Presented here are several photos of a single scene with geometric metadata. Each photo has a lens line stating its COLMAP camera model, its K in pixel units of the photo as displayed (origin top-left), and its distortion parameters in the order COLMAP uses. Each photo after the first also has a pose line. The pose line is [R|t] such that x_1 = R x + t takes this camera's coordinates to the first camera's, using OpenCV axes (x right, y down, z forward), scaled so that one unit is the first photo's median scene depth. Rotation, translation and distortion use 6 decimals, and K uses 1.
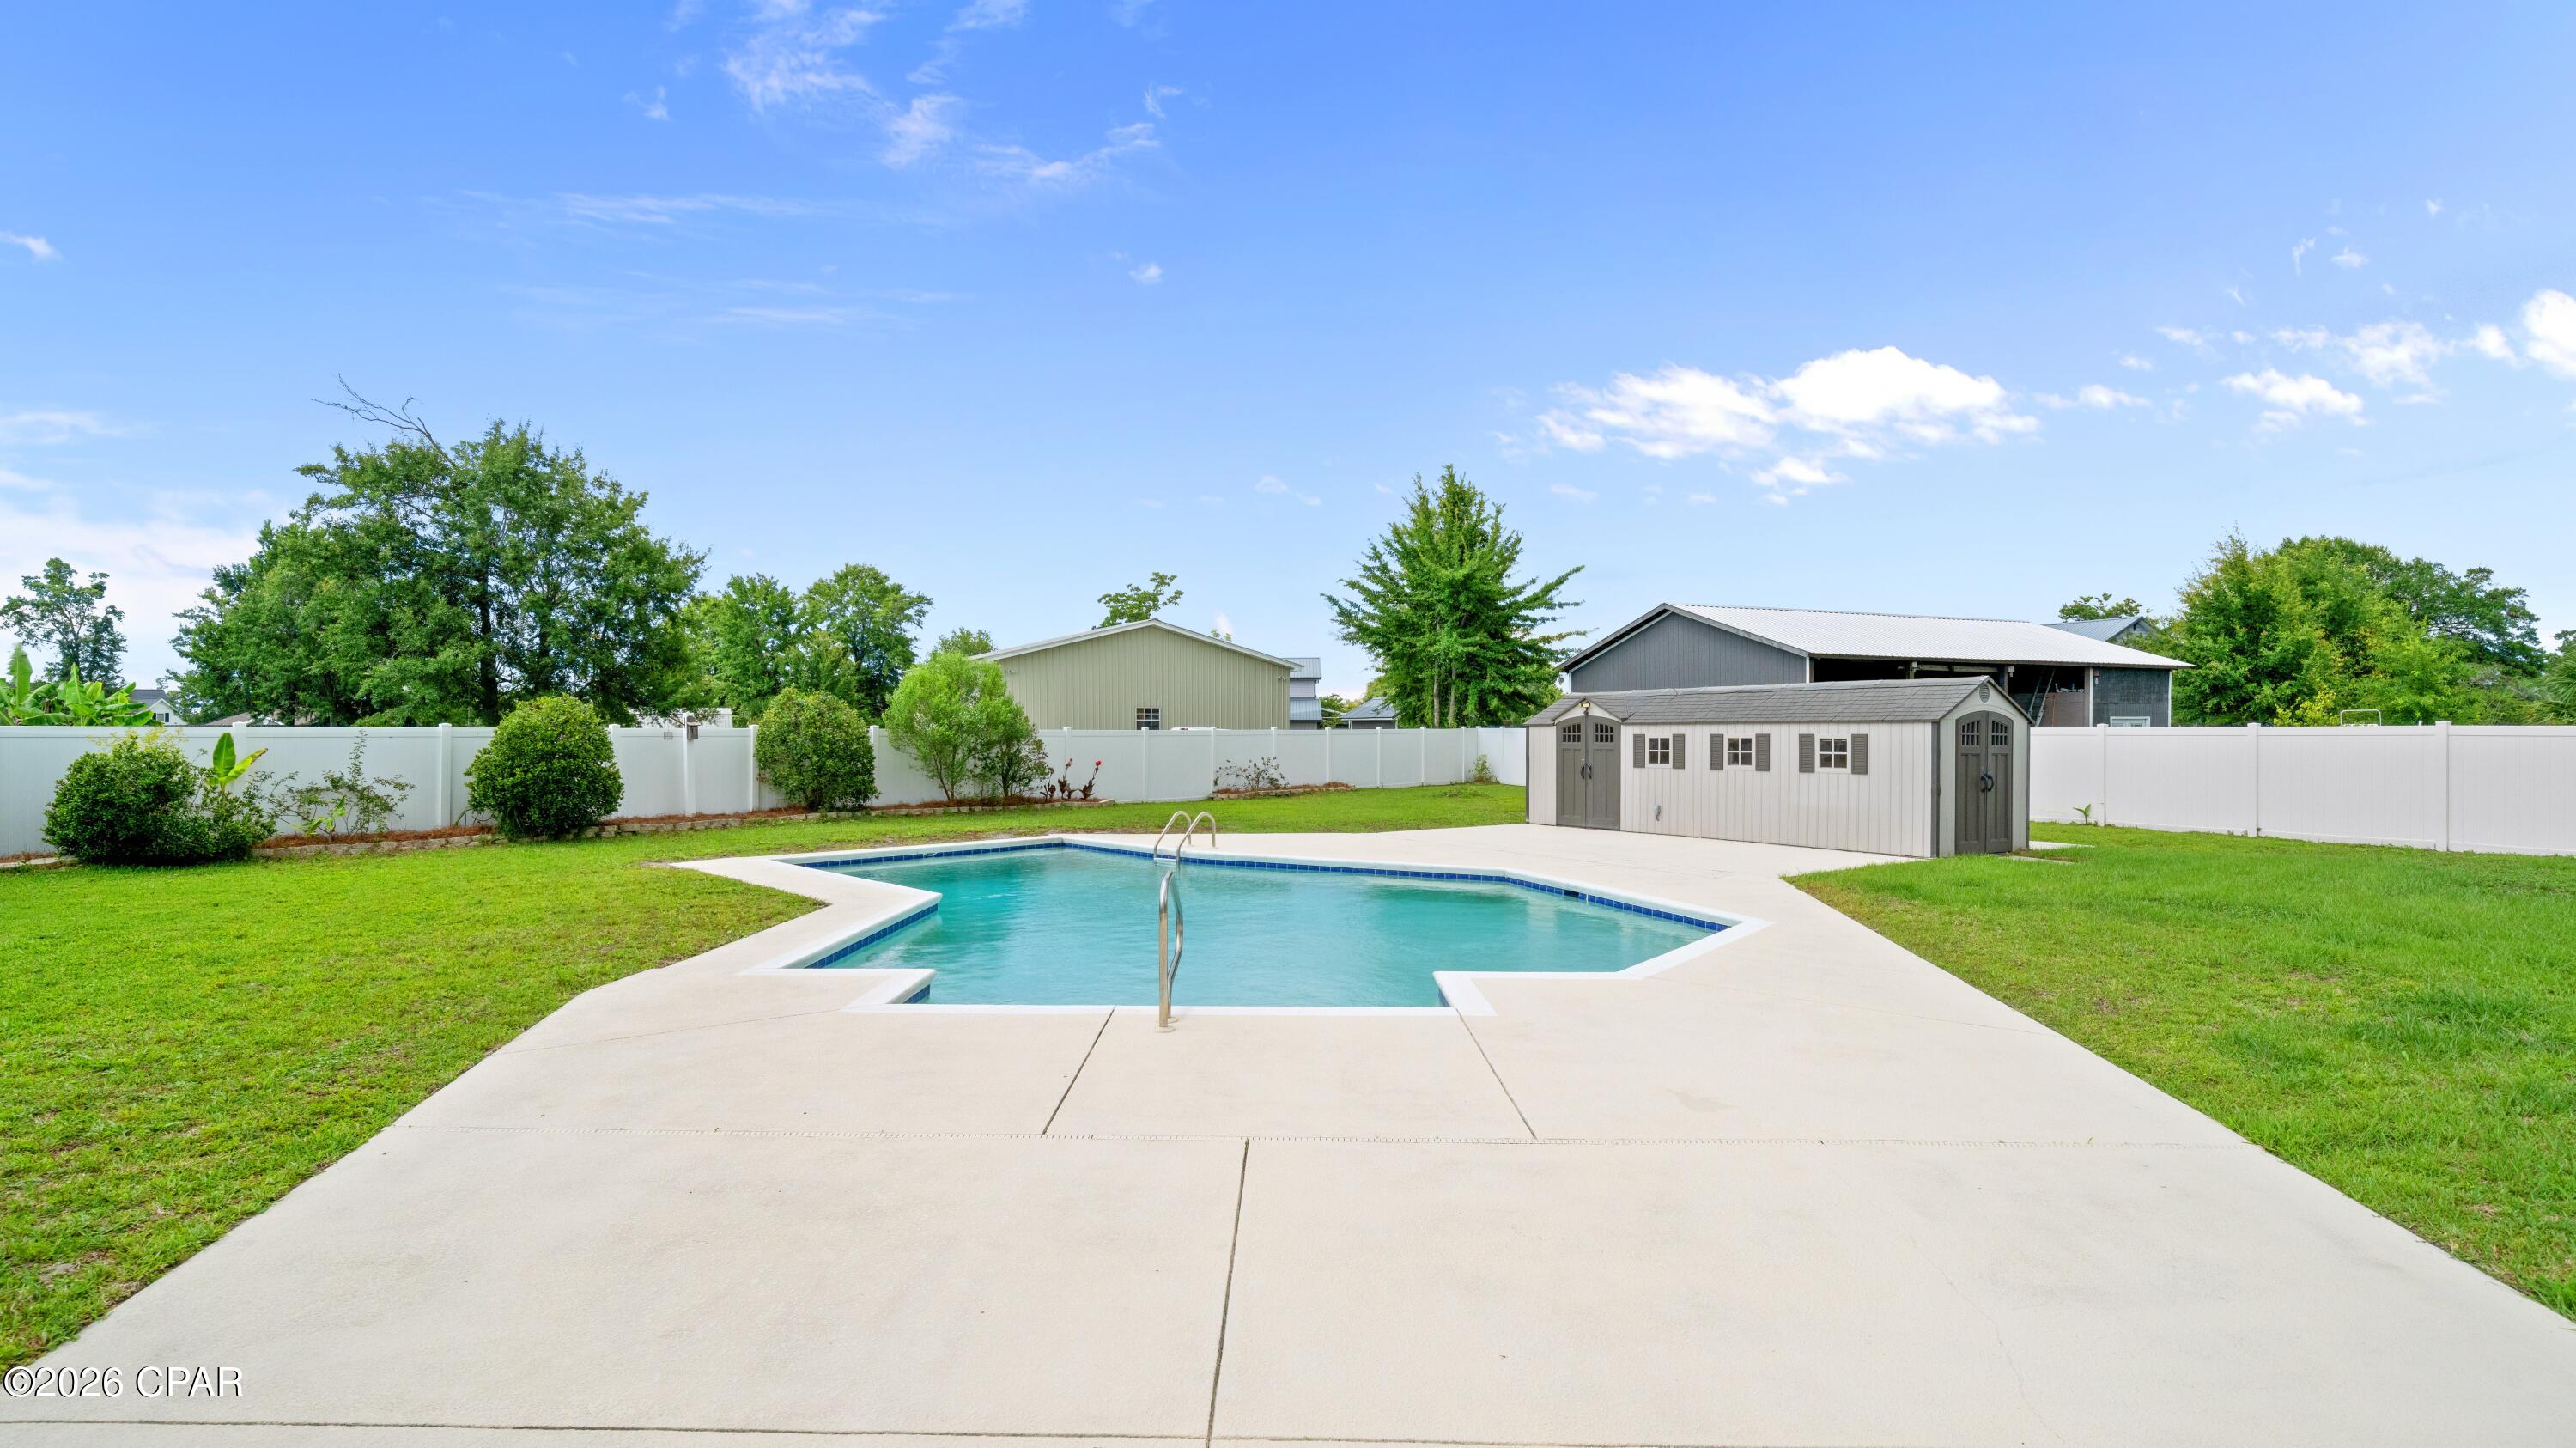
lens RADIAL K [[1219.7, 0, 1288.0], [0, 1219.7, 724.0], [0, 0, 1]] dist [0.000955, 0.000649]
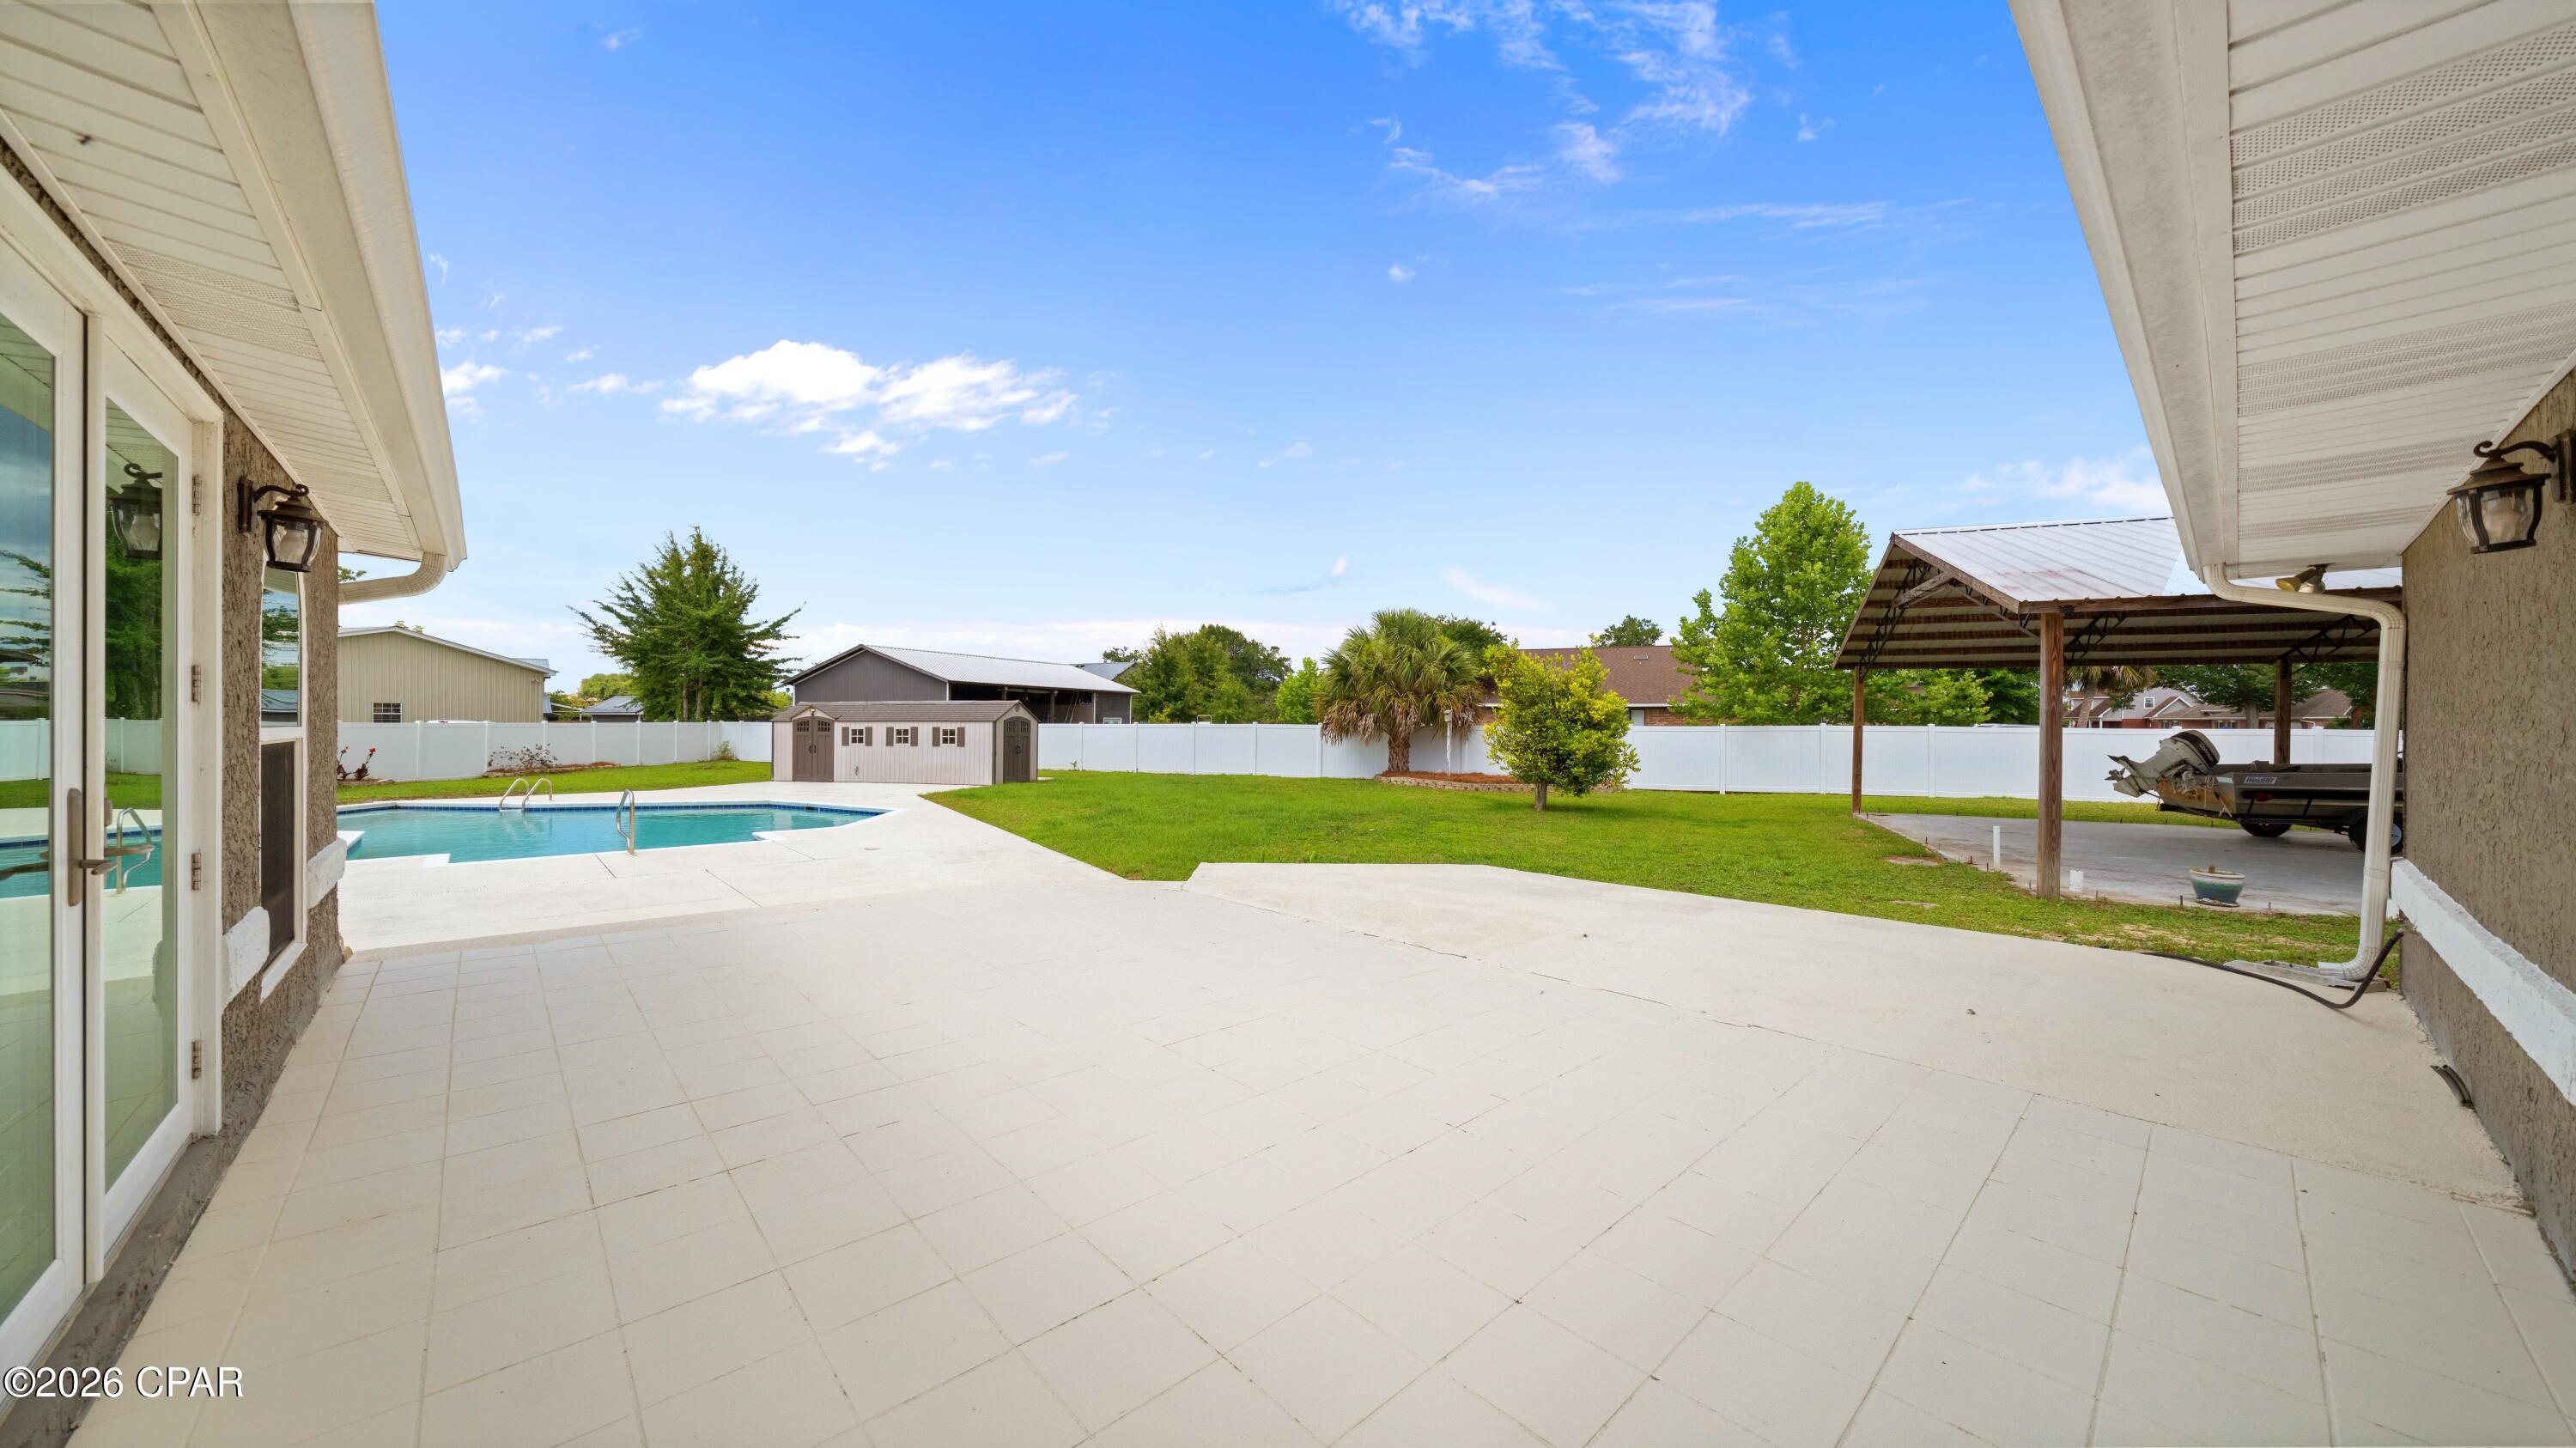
lens RADIAL K [[876.2, 0, 1288.0], [0, 876.2, 724.0], [0, 0, 1]] dist [-0.019685, -0.000019]
pose [[0.728696, 0.003143, 0.684830, -0.062744], [-0.007582, 0.999965, 0.003479, -0.002941], [-0.684795, -0.007727, 0.728695, -0.205569]]
